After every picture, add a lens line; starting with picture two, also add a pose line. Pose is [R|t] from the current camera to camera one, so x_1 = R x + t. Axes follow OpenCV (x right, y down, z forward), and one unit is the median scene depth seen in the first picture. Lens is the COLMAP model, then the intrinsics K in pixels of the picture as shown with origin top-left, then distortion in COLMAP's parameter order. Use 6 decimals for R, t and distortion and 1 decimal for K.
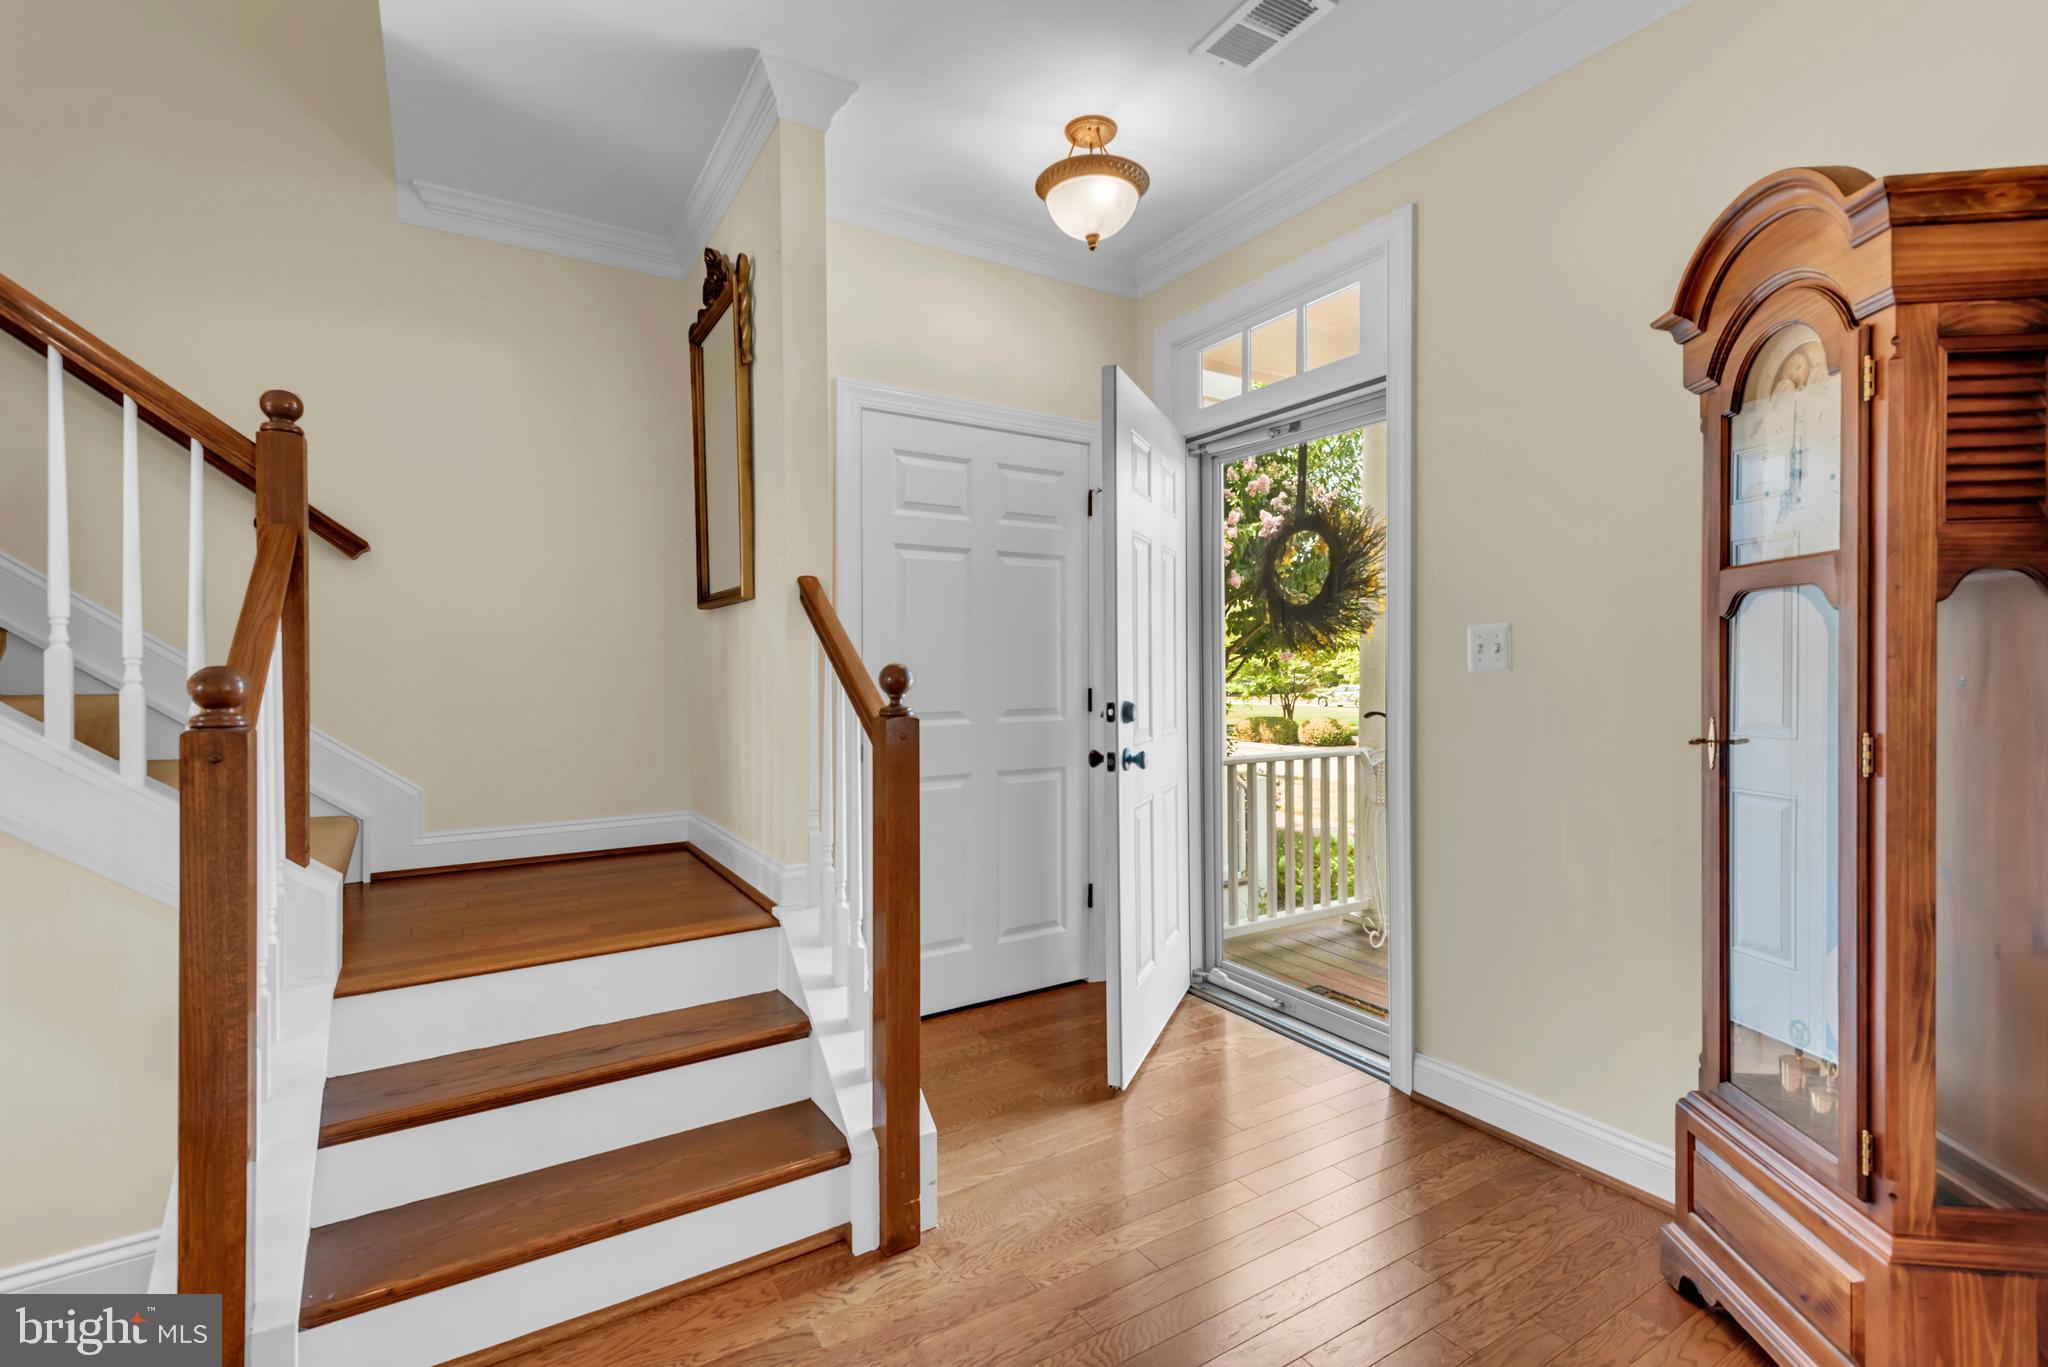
lens RADIAL K [[905.1, 0, 1028.4], [0, 905.1, 674.6], [0, 0, 1]] dist [0.029581, -0.015851]
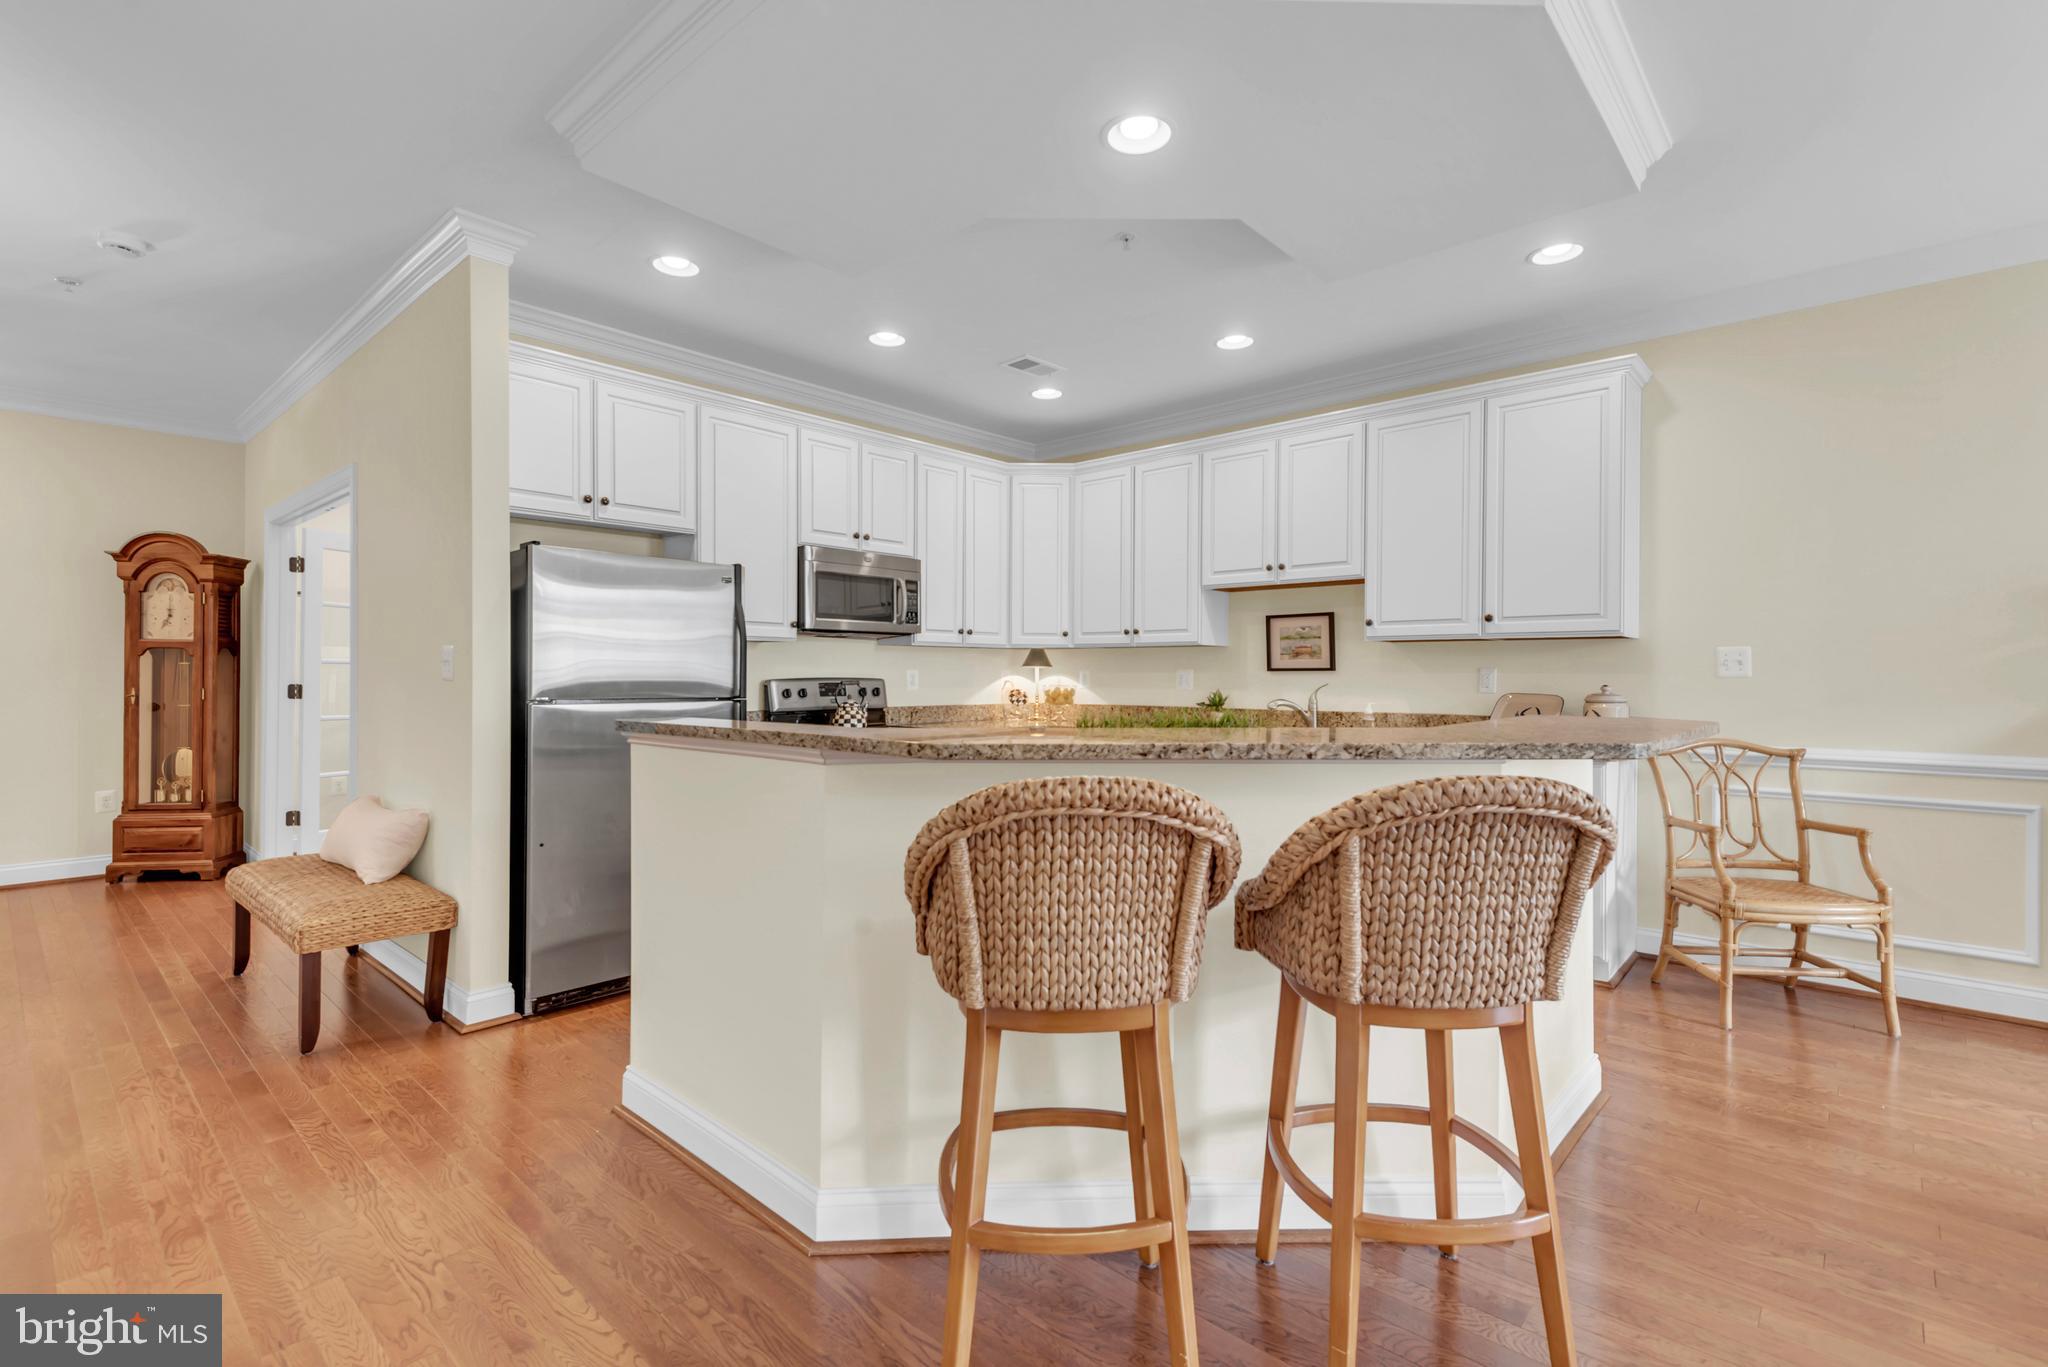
lens RADIAL K [[941.3, 0, 1018.8], [0, 941.3, 673.8], [0, 0, 1]] dist [0.035257, -0.019319]
pose [[-0.271319, 0.002653, 0.962486, -3.173857], [0.004299, 0.999990, -0.001545, 0.017206], [-0.962480, 0.003718, -0.271328, -0.997624]]
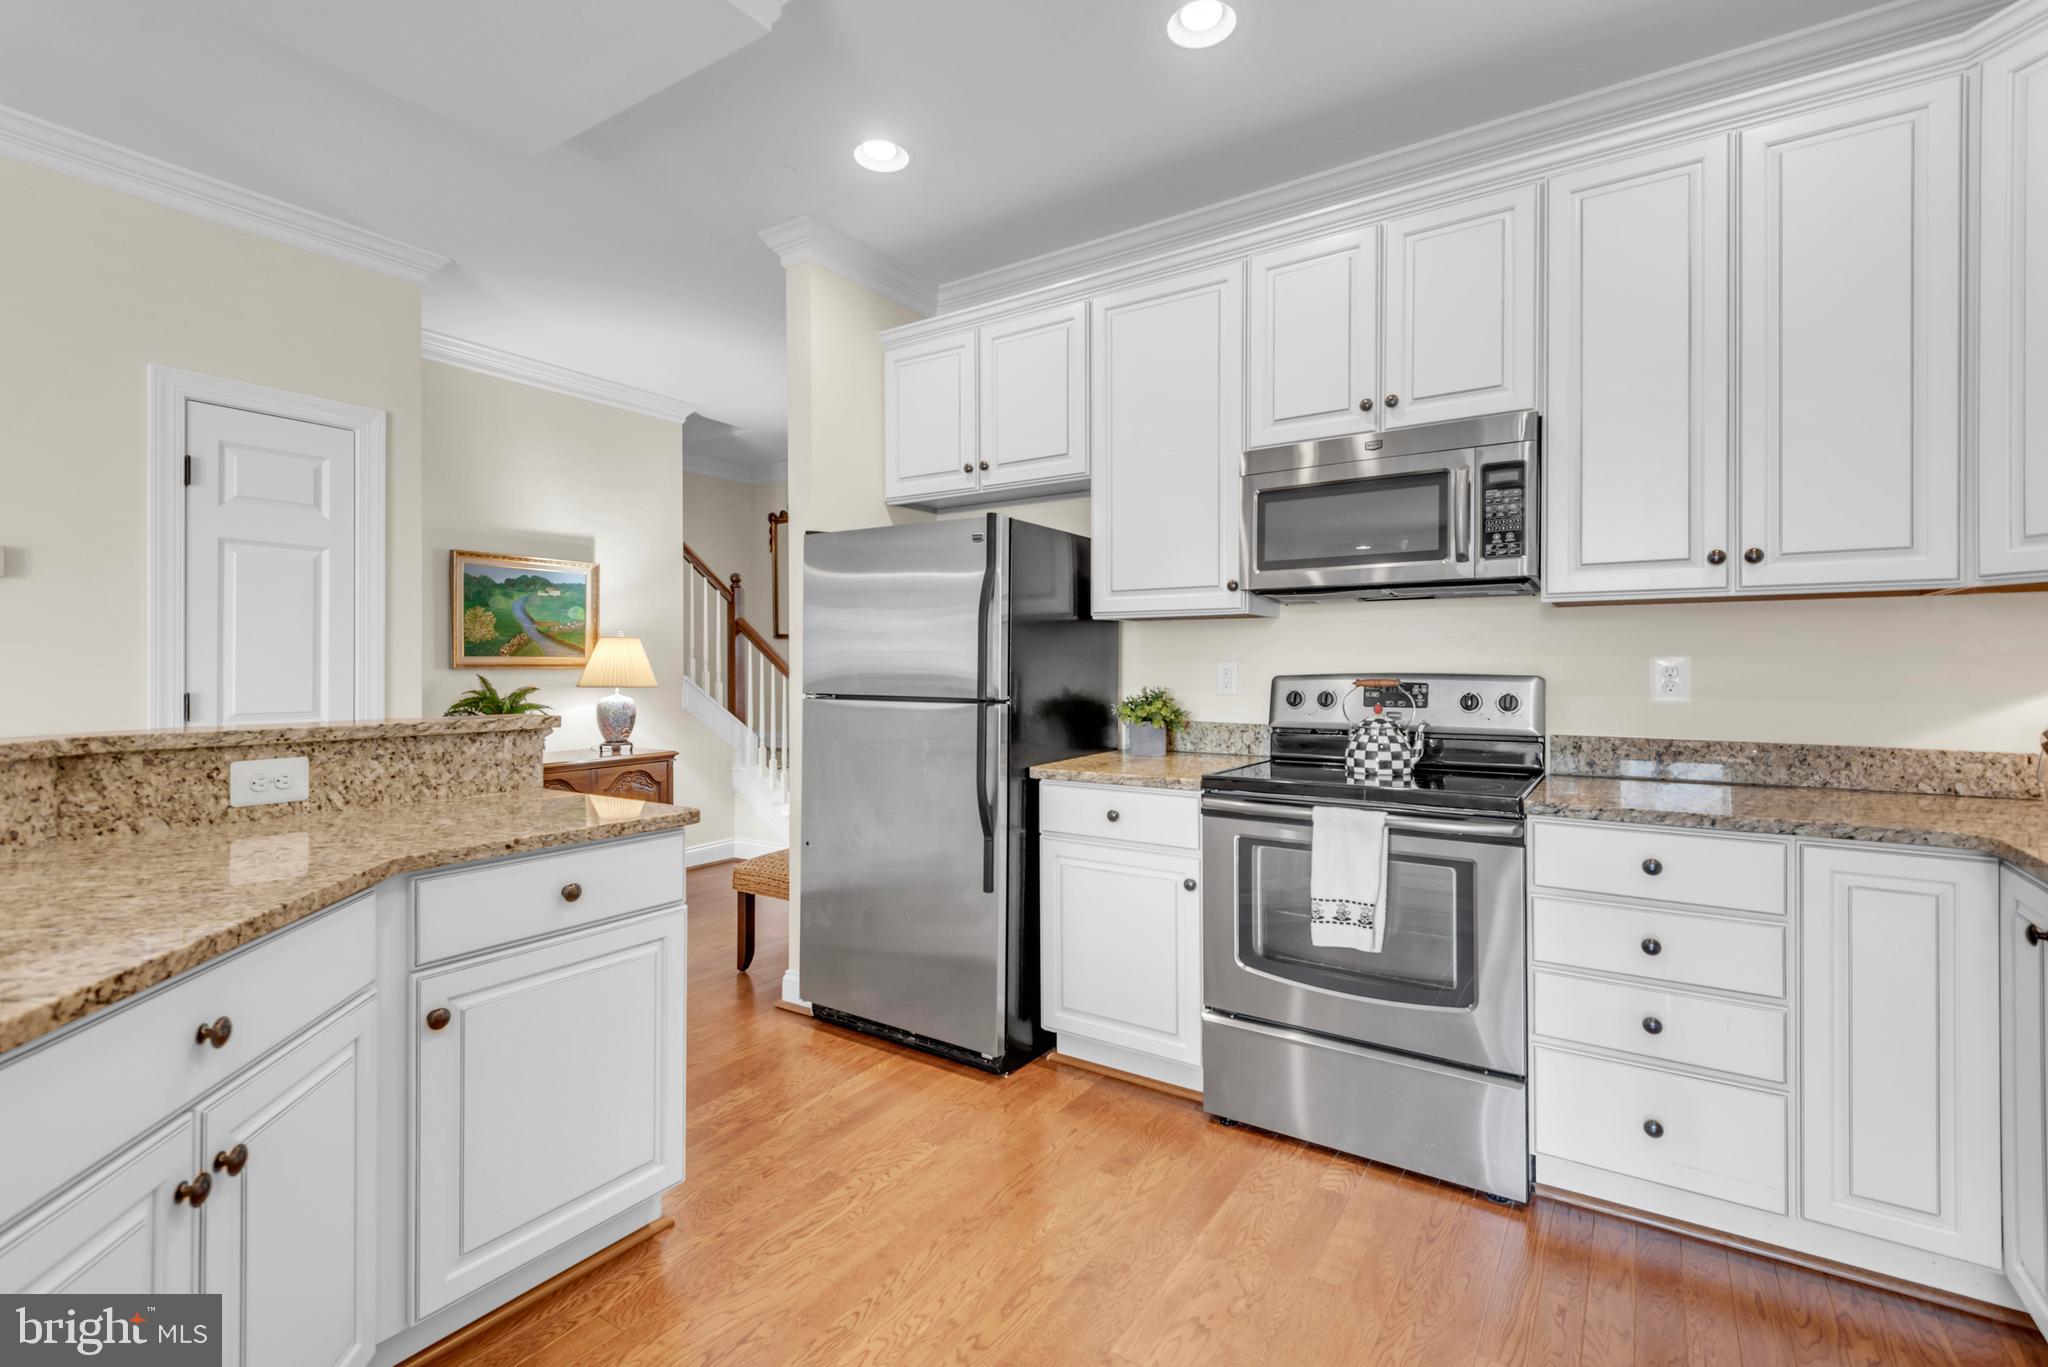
lens RADIAL K [[905.1, 0, 1028.4], [0, 905.1, 674.6], [0, 0, 1]] dist [0.029581, -0.015851]
pose [[0.912929, -0.001022, 0.408118, -1.308048], [0.000296, 0.999998, 0.001842, 0.020686], [-0.408119, -0.001561, 0.912927, -2.465161]]
